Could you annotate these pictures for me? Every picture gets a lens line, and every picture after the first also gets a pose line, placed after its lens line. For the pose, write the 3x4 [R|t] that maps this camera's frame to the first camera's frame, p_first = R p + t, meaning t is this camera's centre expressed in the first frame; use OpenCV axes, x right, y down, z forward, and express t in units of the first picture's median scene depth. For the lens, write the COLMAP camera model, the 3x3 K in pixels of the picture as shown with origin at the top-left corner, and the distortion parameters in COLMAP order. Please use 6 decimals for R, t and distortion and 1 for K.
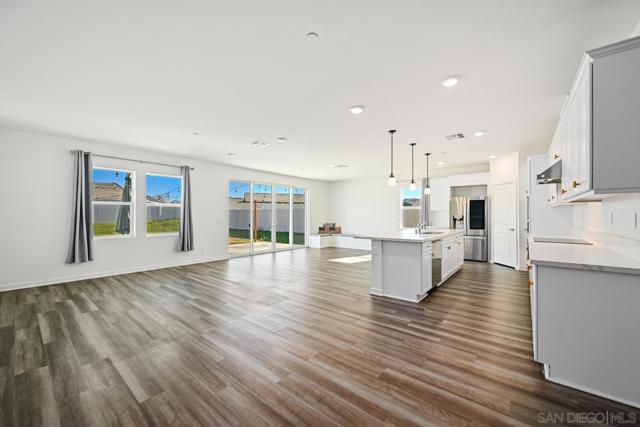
lens RADIAL K [[250.1, 0, 320.9], [0, 250.1, 214.7], [0, 0, 1]] dist [-0.001206, 0.000342]
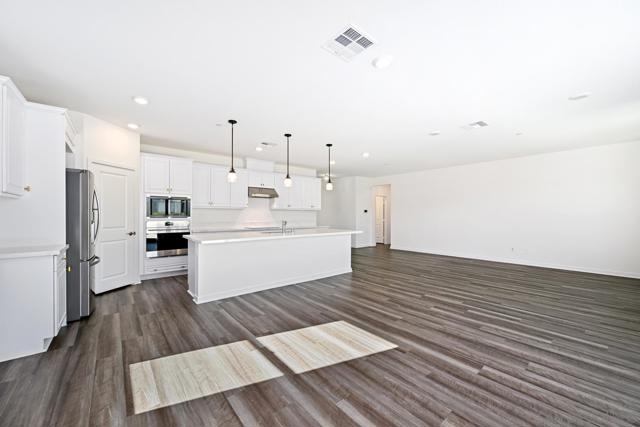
lens RADIAL K [[250.1, 0, 320.6], [0, 250.1, 215.1], [0, 0, 1]] dist [-0.001206, 0.000342]
pose [[-0.982740, 0.002351, 0.184975, 0.076159], [0.001247, 0.999981, -0.006085, 0.009390], [-0.184986, -0.005749, -0.982724, 1.615907]]
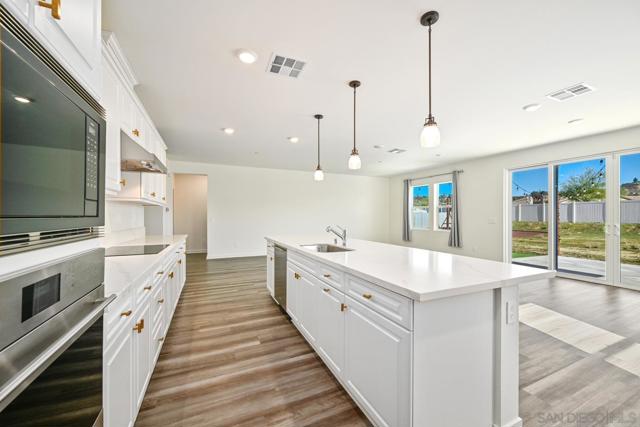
lens RADIAL K [[250.1, 0, 326.0], [0, 250.1, 213.9], [0, 0, 1]] dist [-0.001206, 0.000342]
pose [[-0.435075, -0.001801, -0.900392, 0.770722], [0.002780, 0.999991, -0.003344, 0.001902], [0.900390, -0.003958, -0.435066, 1.028250]]
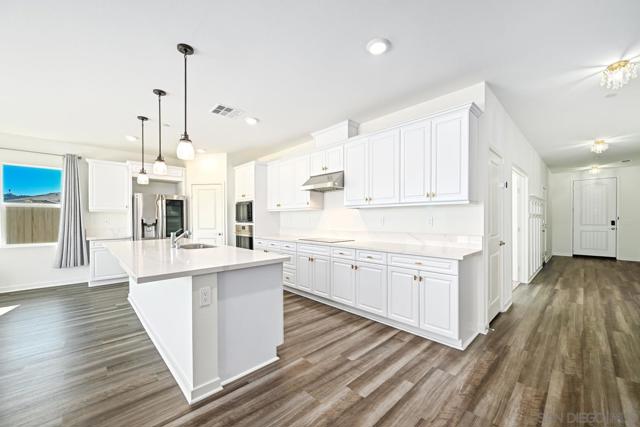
lens RADIAL K [[250.1, 0, 323.4], [0, 250.1, 222.6], [0, 0, 1]] dist [-0.001206, 0.000342]
pose [[0.115625, -0.013188, 0.993205, -0.129123], [-0.000174, 0.999912, 0.013297, 0.003205], [-0.993293, -0.001711, 0.115613, 0.496083]]
